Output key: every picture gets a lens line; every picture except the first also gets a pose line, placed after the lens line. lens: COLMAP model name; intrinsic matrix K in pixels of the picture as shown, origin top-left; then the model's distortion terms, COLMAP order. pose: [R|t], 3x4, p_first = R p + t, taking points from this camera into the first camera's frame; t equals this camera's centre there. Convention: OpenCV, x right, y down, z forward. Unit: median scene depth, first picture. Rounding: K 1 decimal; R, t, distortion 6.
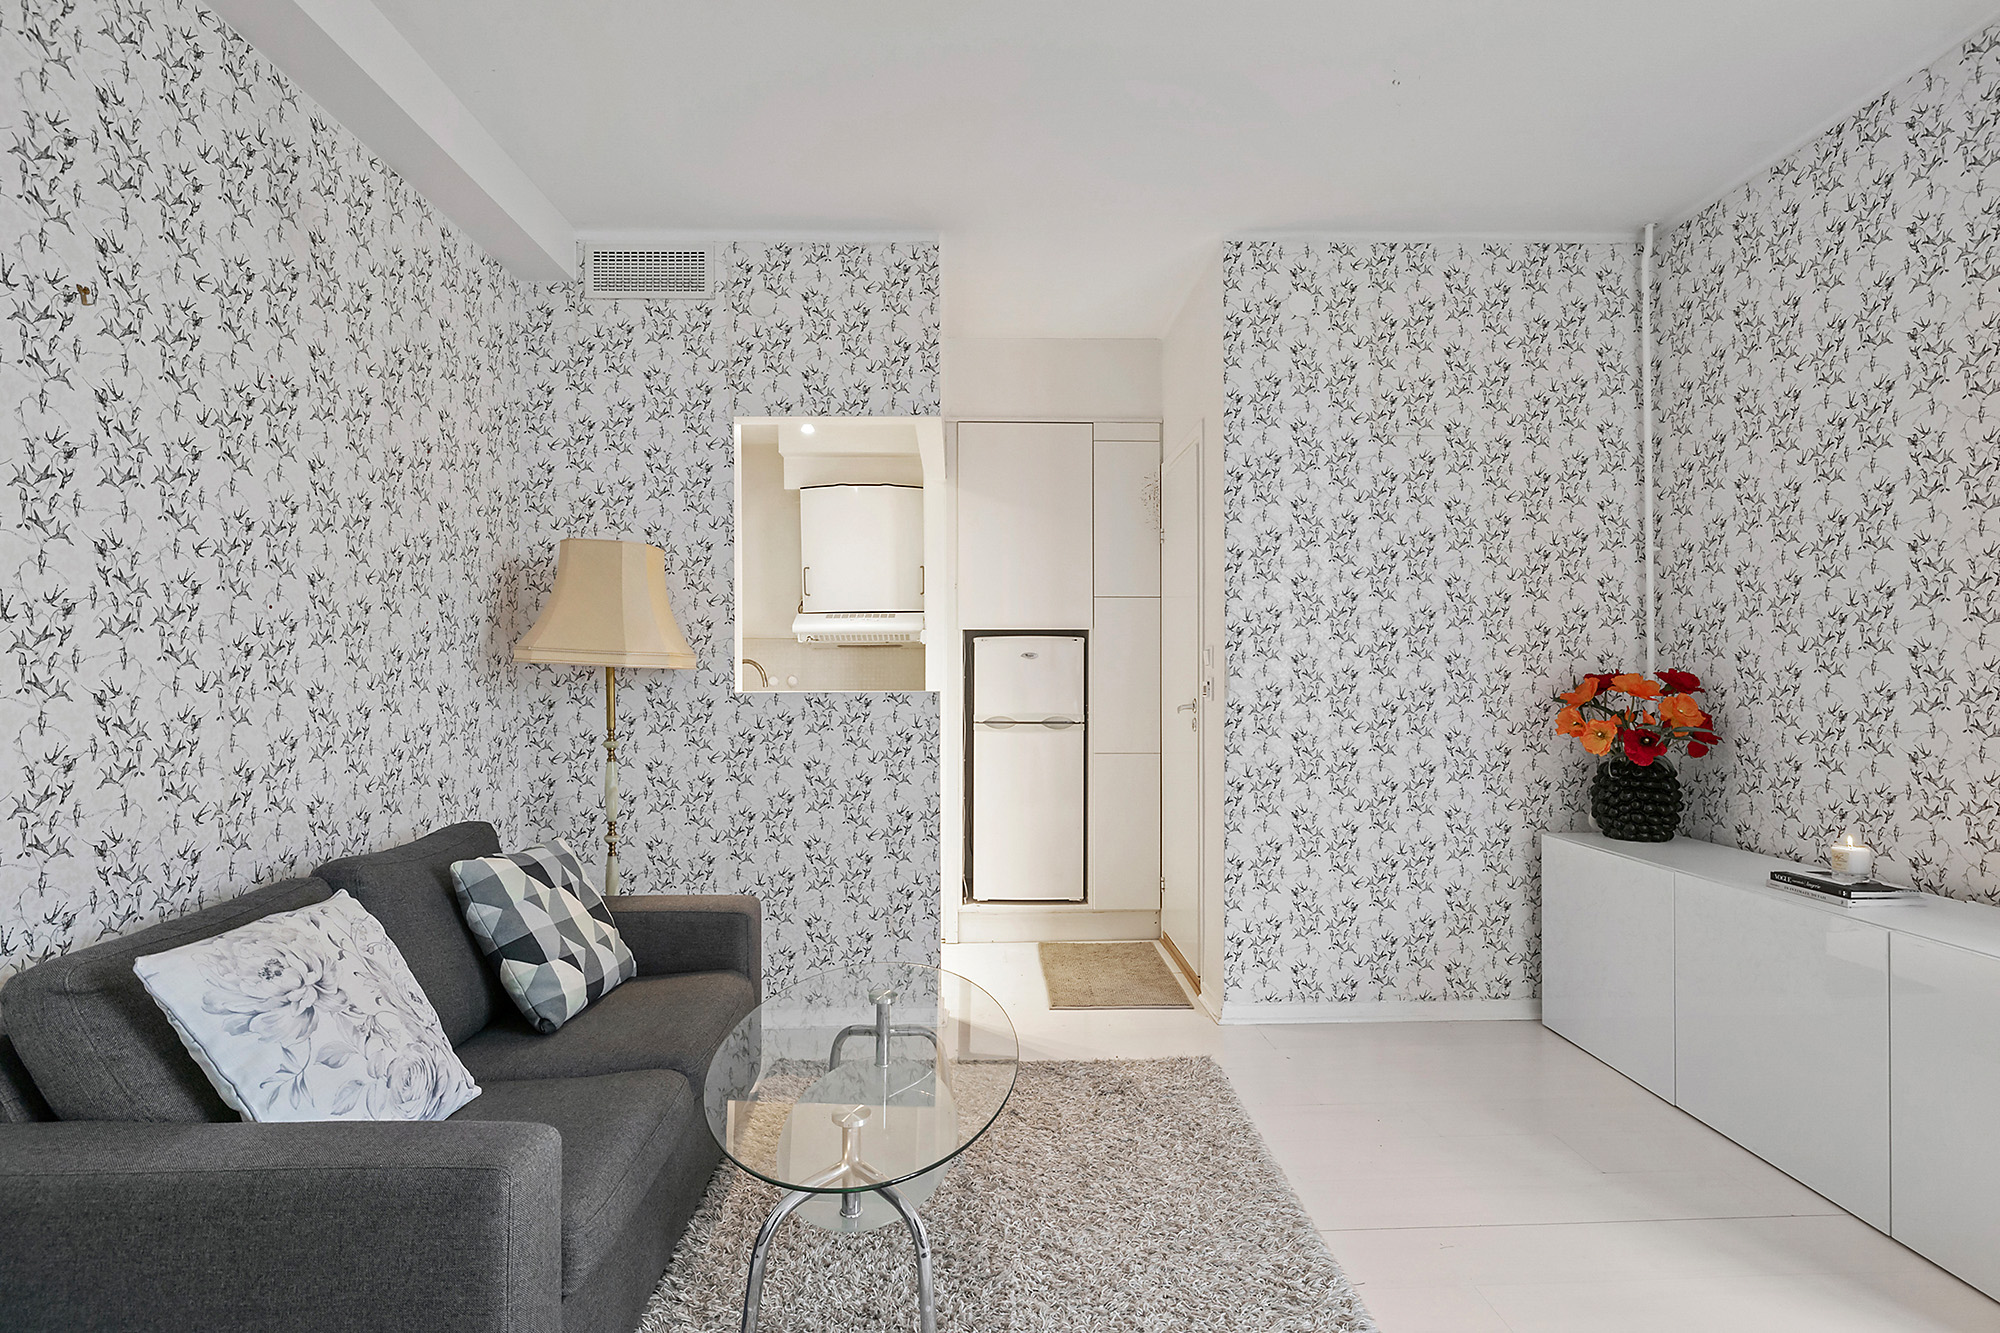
lens RADIAL K [[956.7, 0, 1008.1], [0, 956.7, 697.3], [0, 0, 1]] dist [-0.005637, 0.000218]
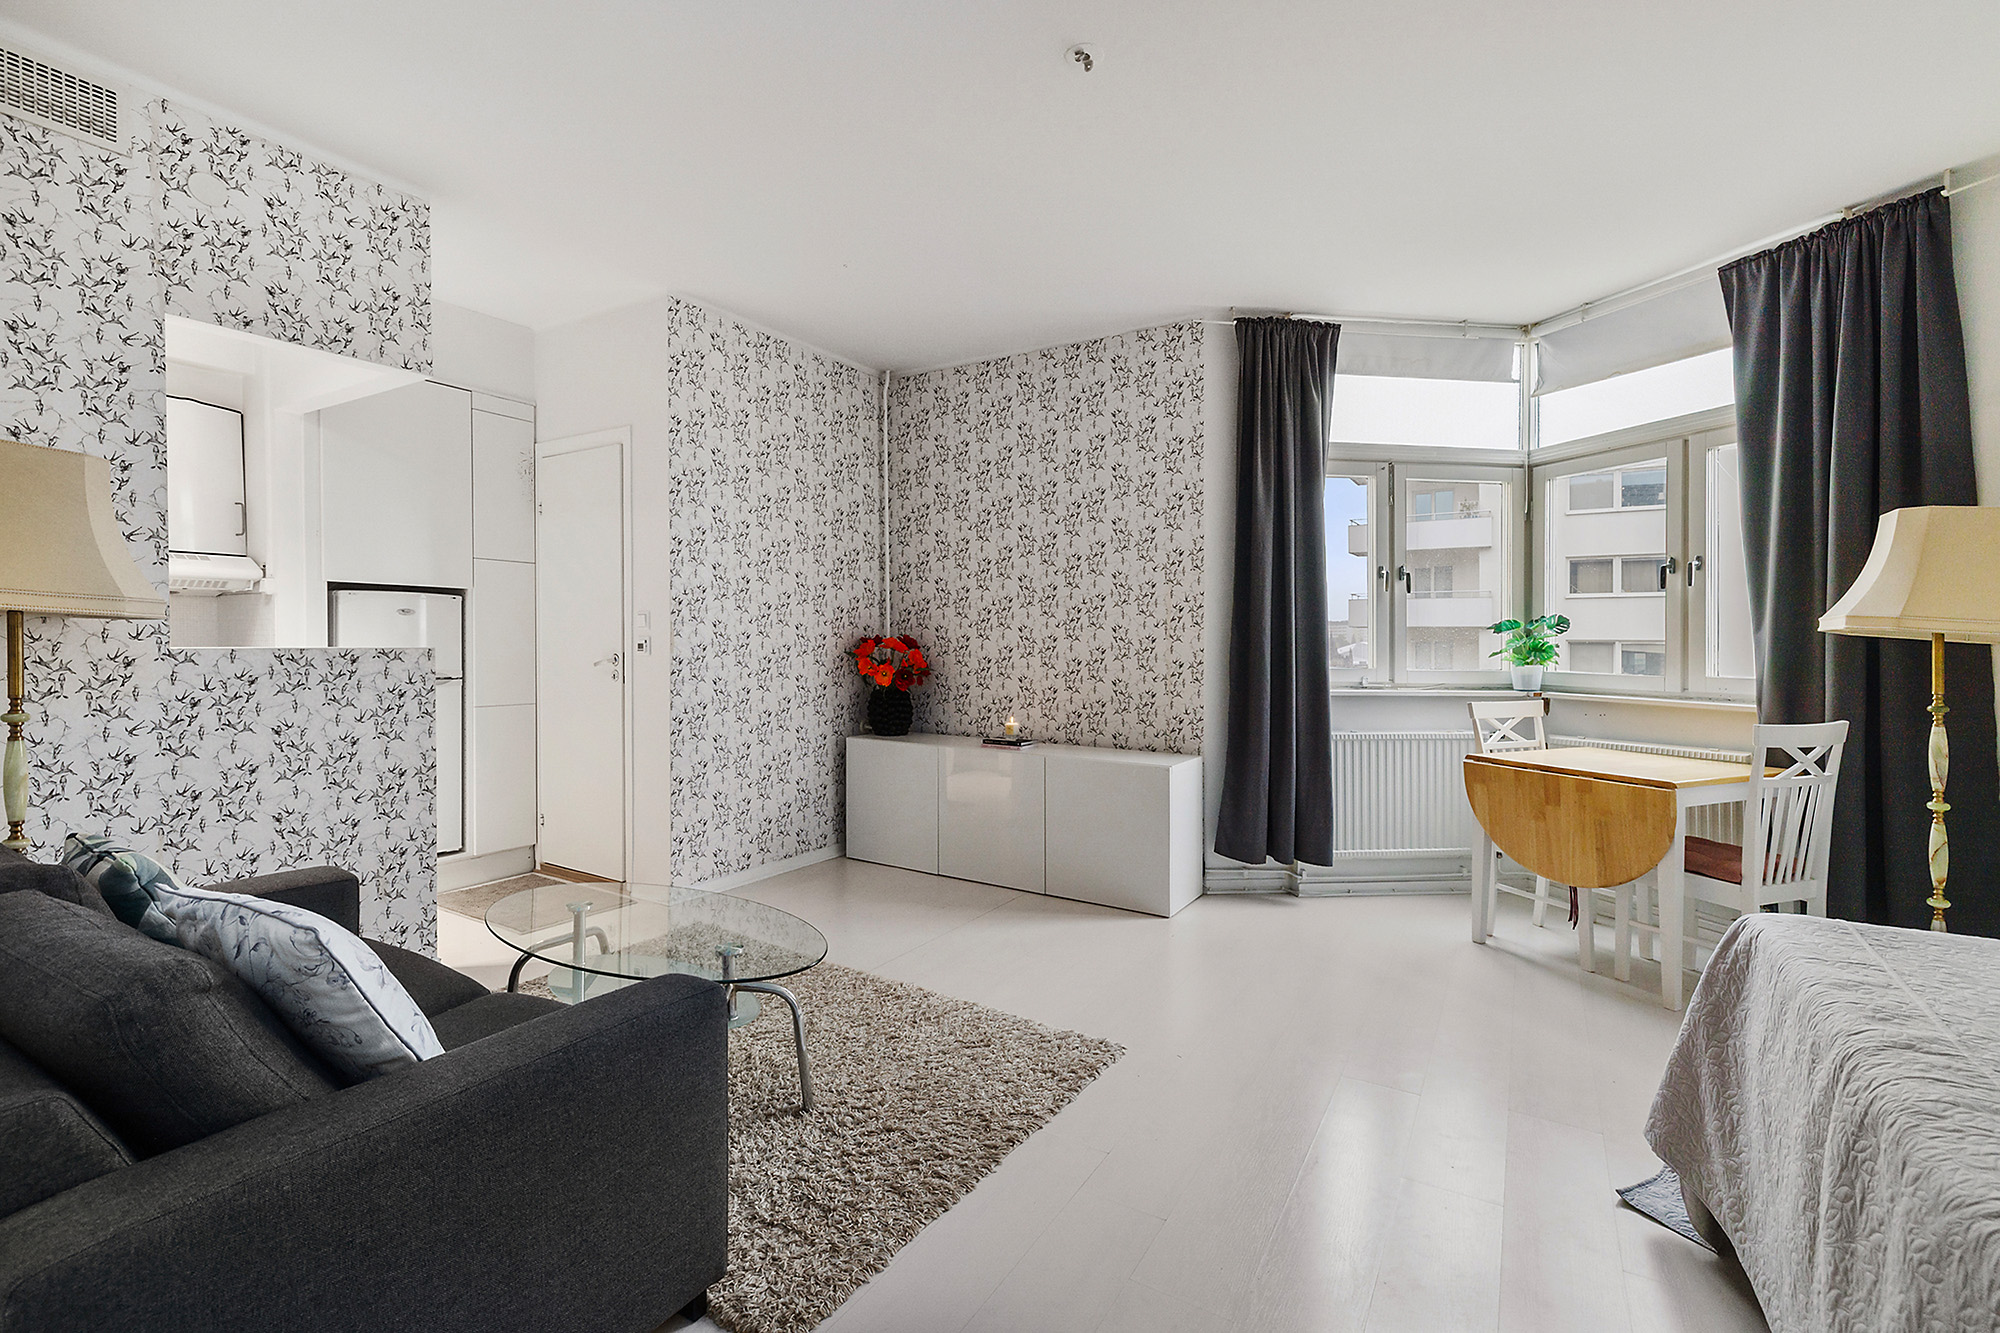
lens RADIAL K [[864.8, 0, 1010.4], [0, 864.8, 663.1], [0, 0, 1]] dist [0.000412, 0.000542]
pose [[0.545418, -0.013879, 0.838049, -0.507200], [0.006129, 0.999902, 0.012571, 0.002641], [-0.838142, -0.001719, 0.545450, -0.015731]]
